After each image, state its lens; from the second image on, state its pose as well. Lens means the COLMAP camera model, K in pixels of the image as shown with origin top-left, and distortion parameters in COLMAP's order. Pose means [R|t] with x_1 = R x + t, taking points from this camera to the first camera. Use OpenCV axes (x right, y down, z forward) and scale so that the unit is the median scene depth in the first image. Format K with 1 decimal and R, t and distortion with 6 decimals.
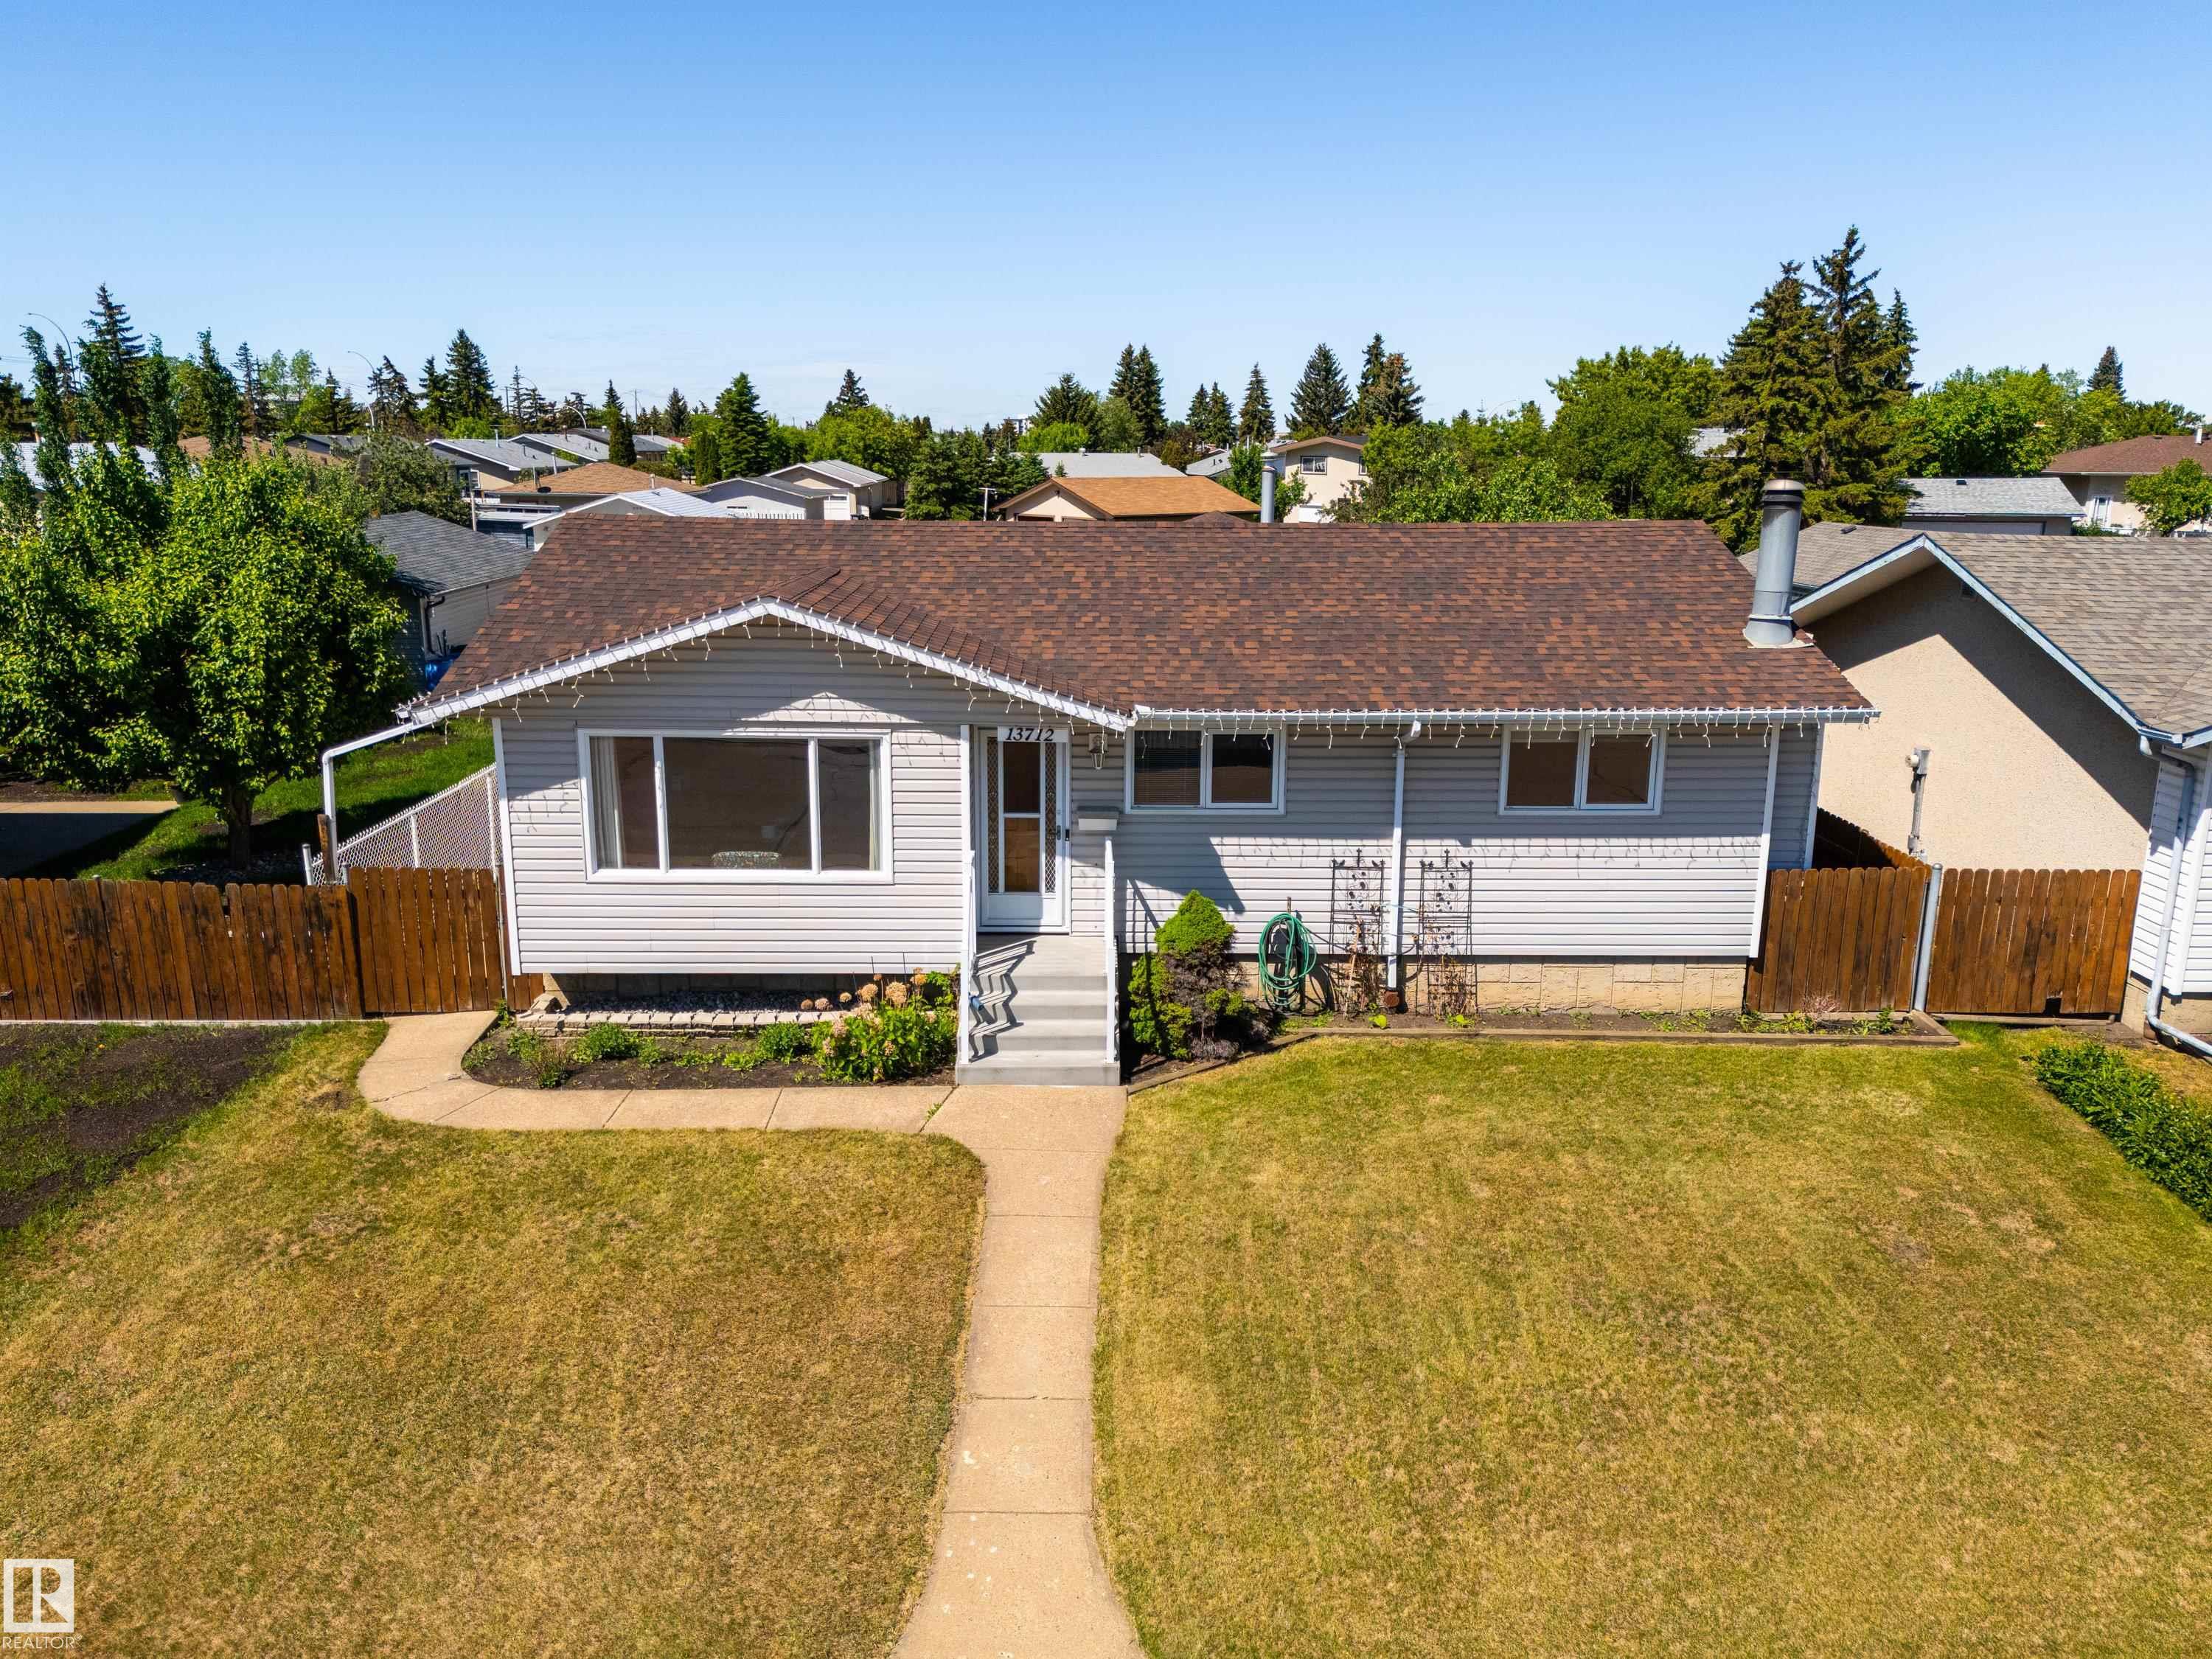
lens RADIAL K [[1642.6, 0, 1106.8], [0, 1642.6, 839.5], [0, 0, 1]] dist [0.040900, -0.009378]
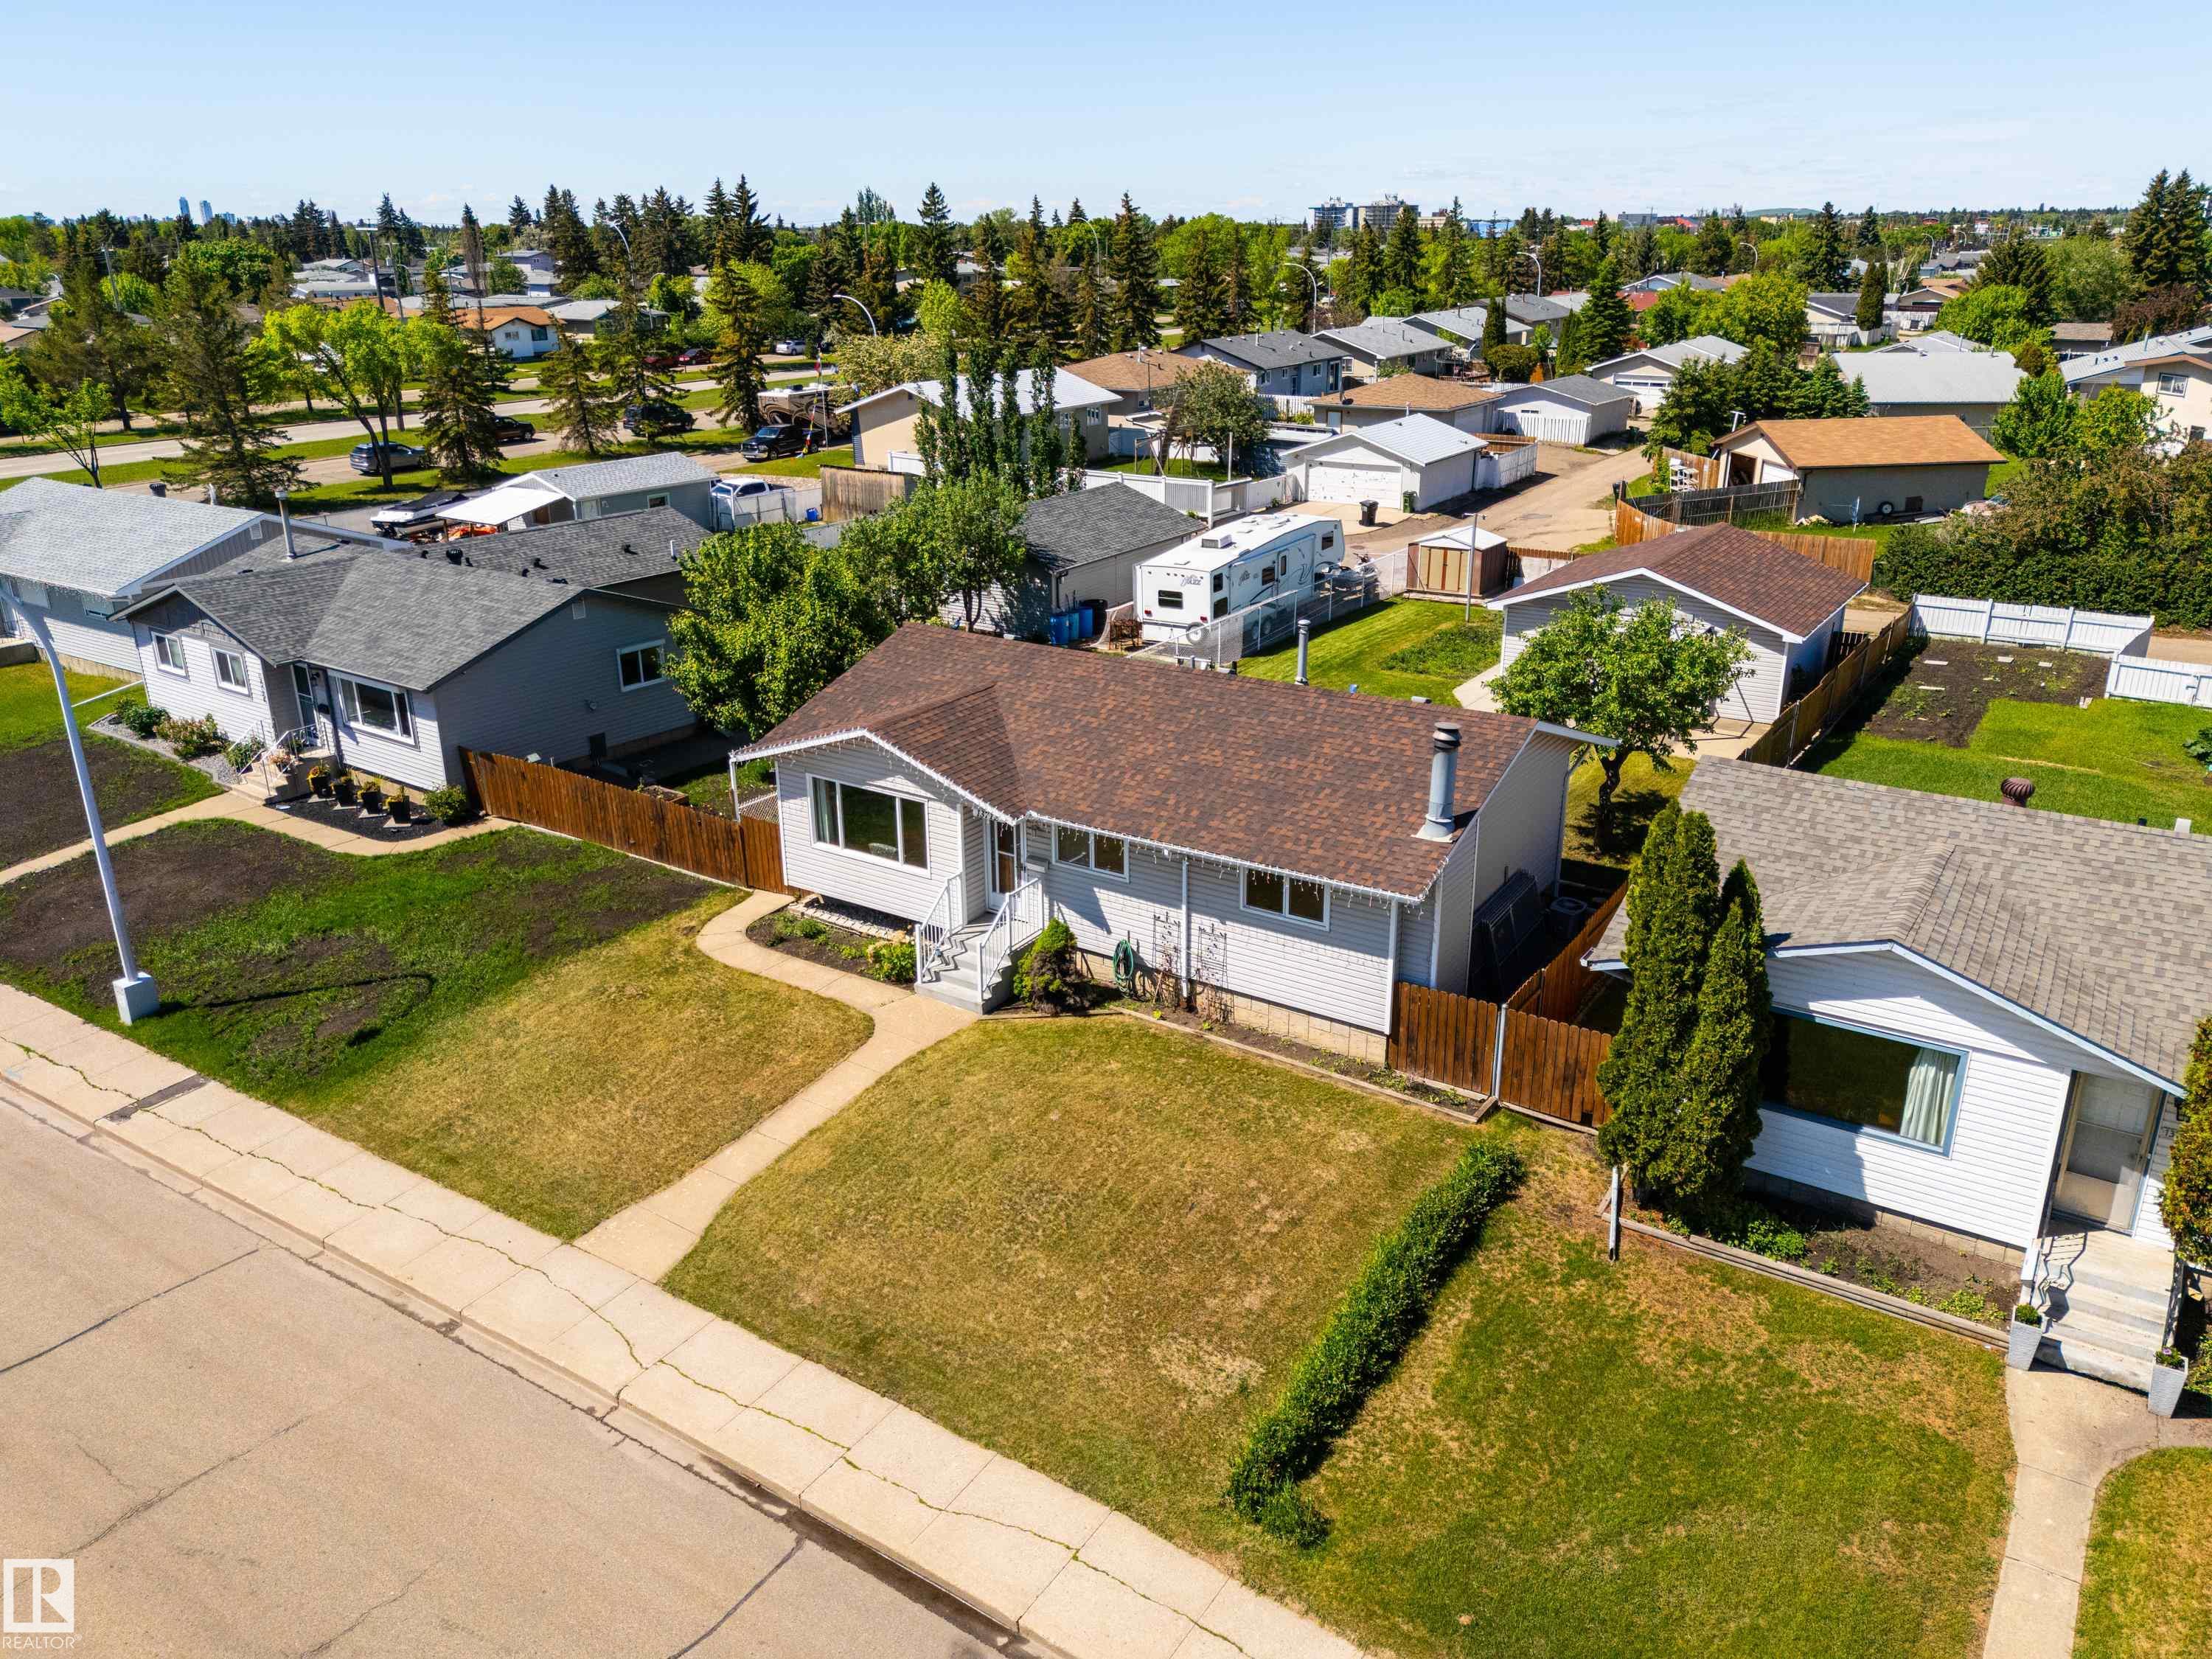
lens RADIAL K [[1615.8, 0, 1106.0], [0, 1615.8, 829.5], [0, 0, 1]] dist [0.075069, -0.062998]
pose [[0.820786, 0.184864, -0.540495, 0.989872], [-0.120743, 0.980954, 0.152154, -0.323425], [0.558329, -0.059624, 0.827474, -0.391158]]
